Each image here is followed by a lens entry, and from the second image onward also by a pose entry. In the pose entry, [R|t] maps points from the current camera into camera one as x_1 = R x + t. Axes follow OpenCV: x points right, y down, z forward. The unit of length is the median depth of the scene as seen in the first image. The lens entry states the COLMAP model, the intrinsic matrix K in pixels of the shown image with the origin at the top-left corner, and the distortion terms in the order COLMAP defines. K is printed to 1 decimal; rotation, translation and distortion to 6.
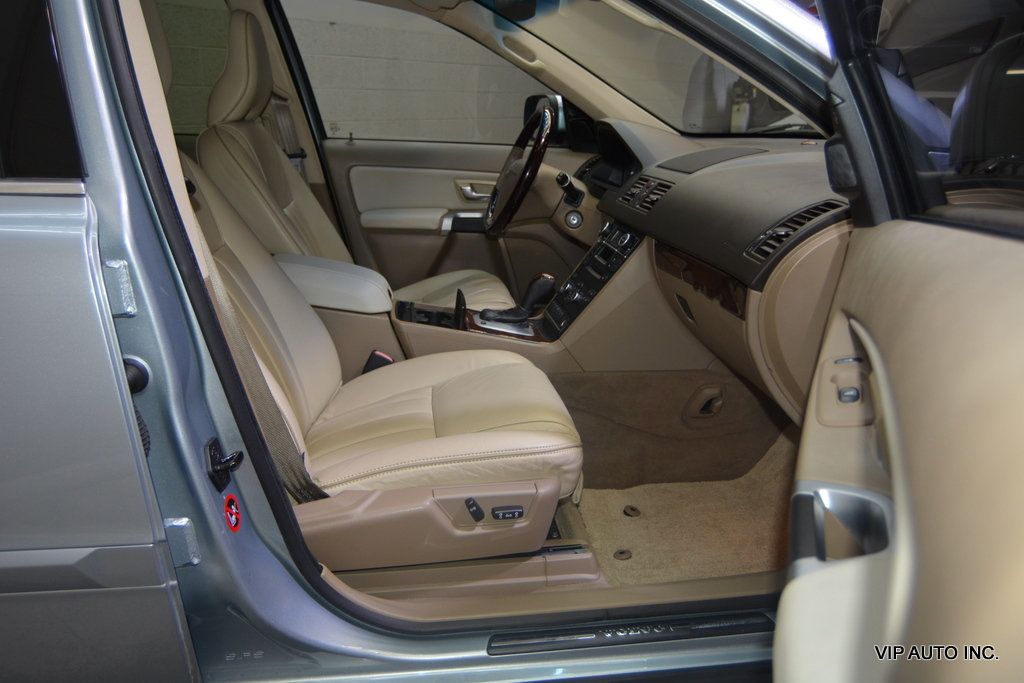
lens RADIAL K [[772.2, 0, 512.0], [0, 772.2, 341.5], [0, 0, 1]] dist [-0.009805, -0.002579]
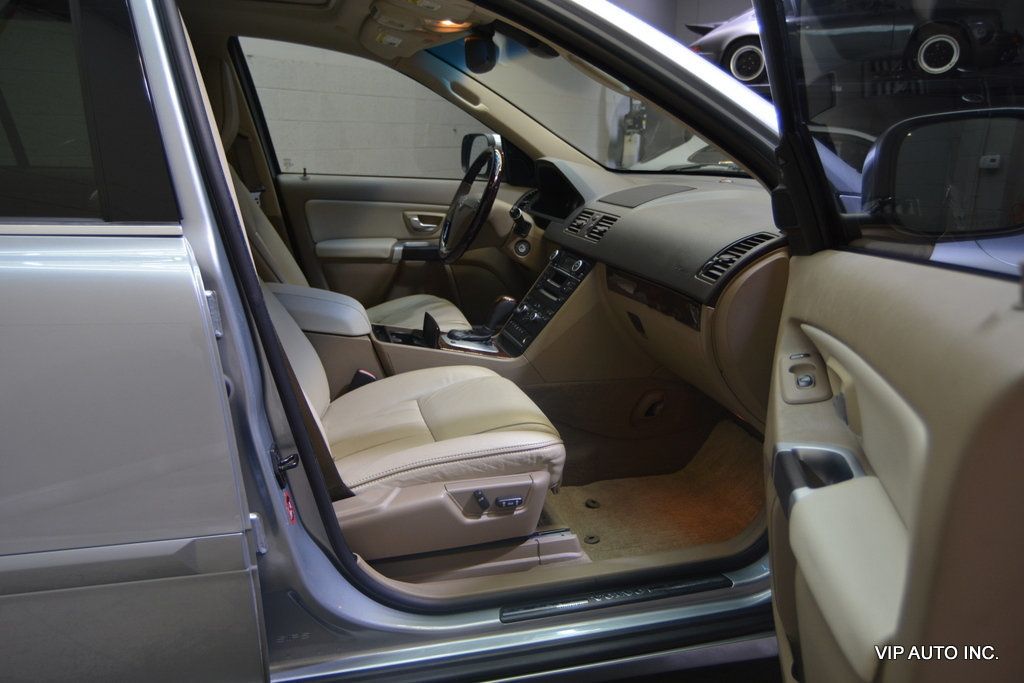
lens RADIAL K [[772.2, 0, 512.0], [0, 772.2, 341.5], [0, 0, 1]] dist [-0.009805, -0.002579]
pose [[0.990288, -0.026819, 0.136417, -0.108634], [0.031041, 0.999100, -0.028914, 0.010274], [-0.135519, 0.032868, 0.990229, -0.114245]]
